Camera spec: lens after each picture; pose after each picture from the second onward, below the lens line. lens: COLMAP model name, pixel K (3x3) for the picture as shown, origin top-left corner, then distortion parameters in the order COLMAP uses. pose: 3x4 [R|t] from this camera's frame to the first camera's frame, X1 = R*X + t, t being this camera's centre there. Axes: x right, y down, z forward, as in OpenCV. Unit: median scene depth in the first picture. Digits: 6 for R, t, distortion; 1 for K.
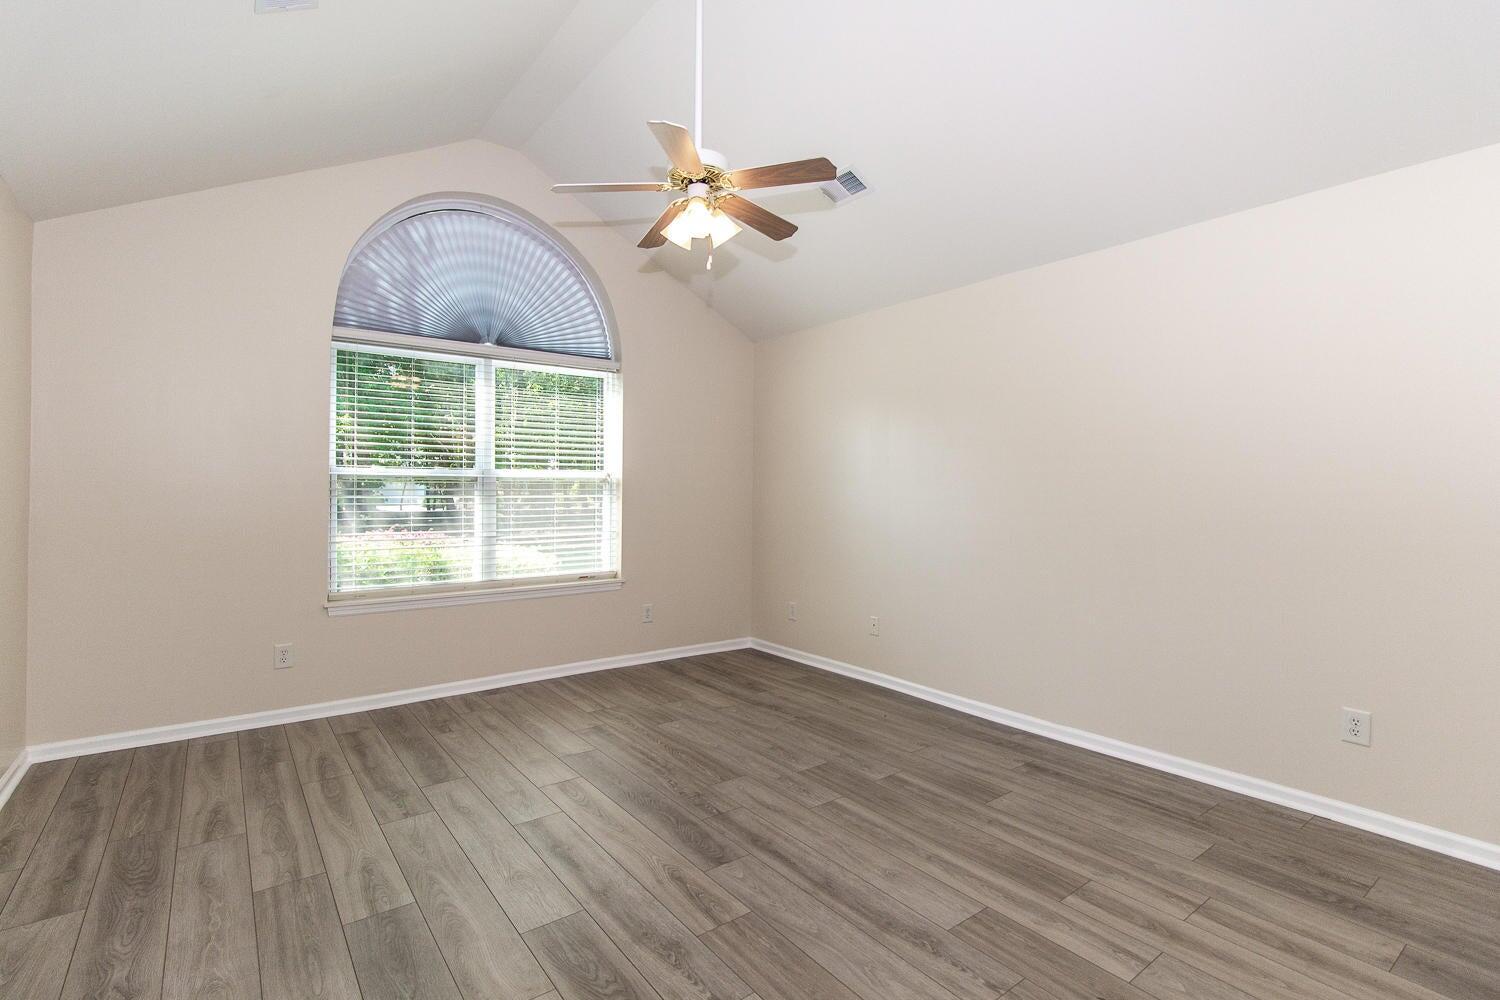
lens RADIAL K [[706.0, 0, 749.7], [0, 706.0, 496.8], [0, 0, 1]] dist [0.002110, 0.000573]
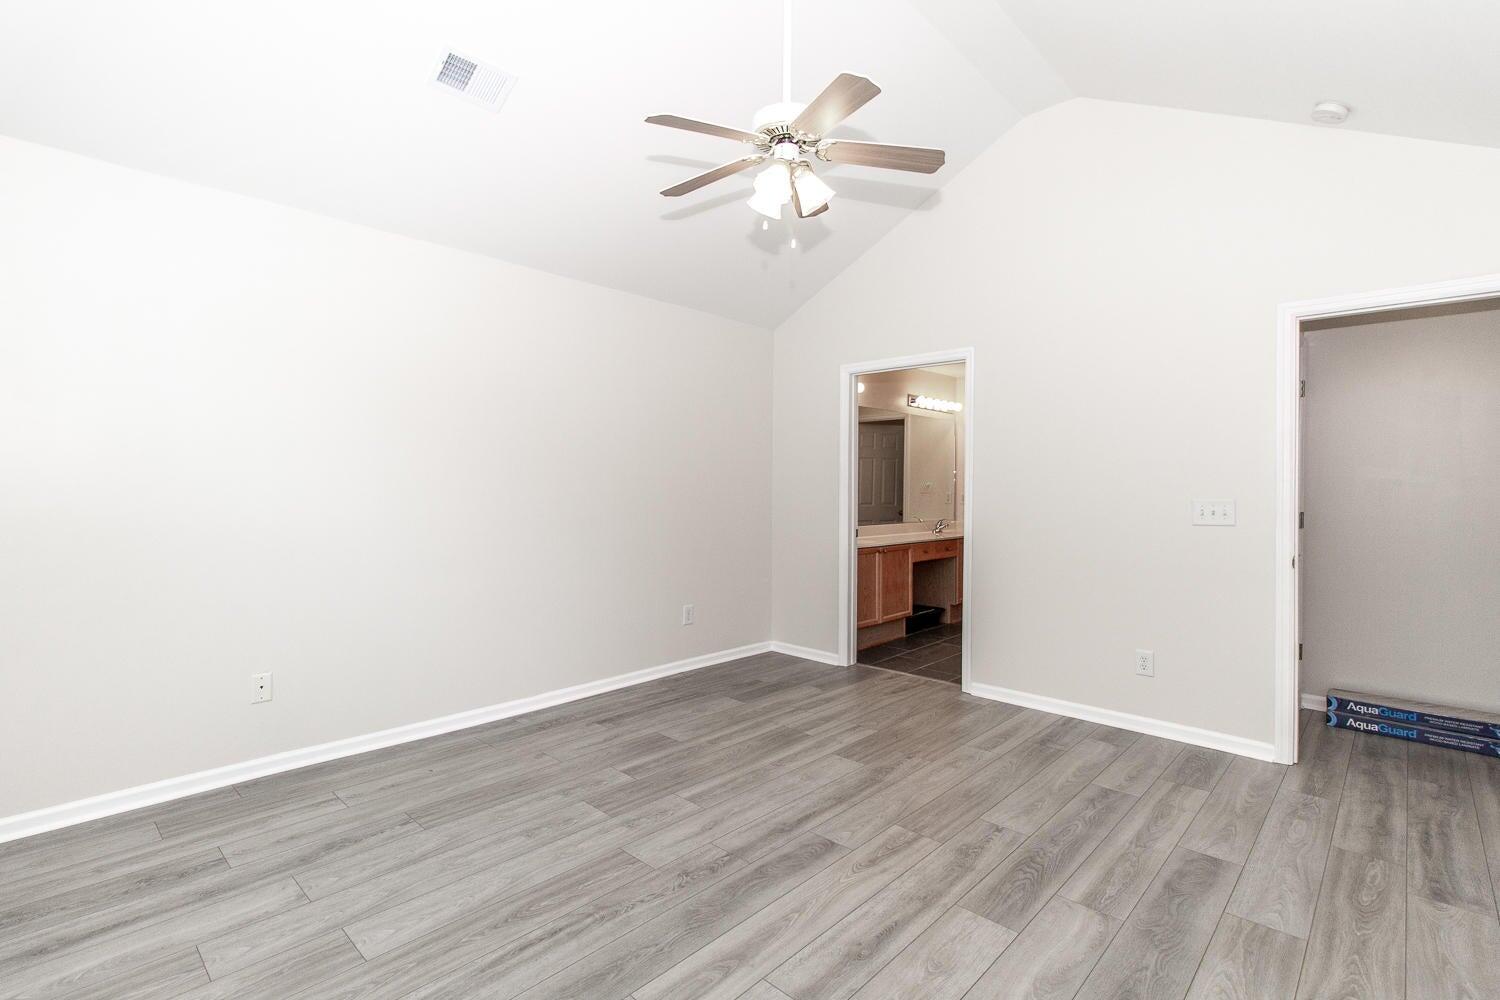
lens RADIAL K [[706.0, 0, 749.7], [0, 706.0, 493.7], [0, 0, 1]] dist [0.002110, 0.000573]
pose [[-0.172212, -0.018184, 0.984892, -0.919069], [-0.002837, 0.999835, 0.017963, -0.012562], [-0.985056, 0.000299, -0.172235, 1.156340]]
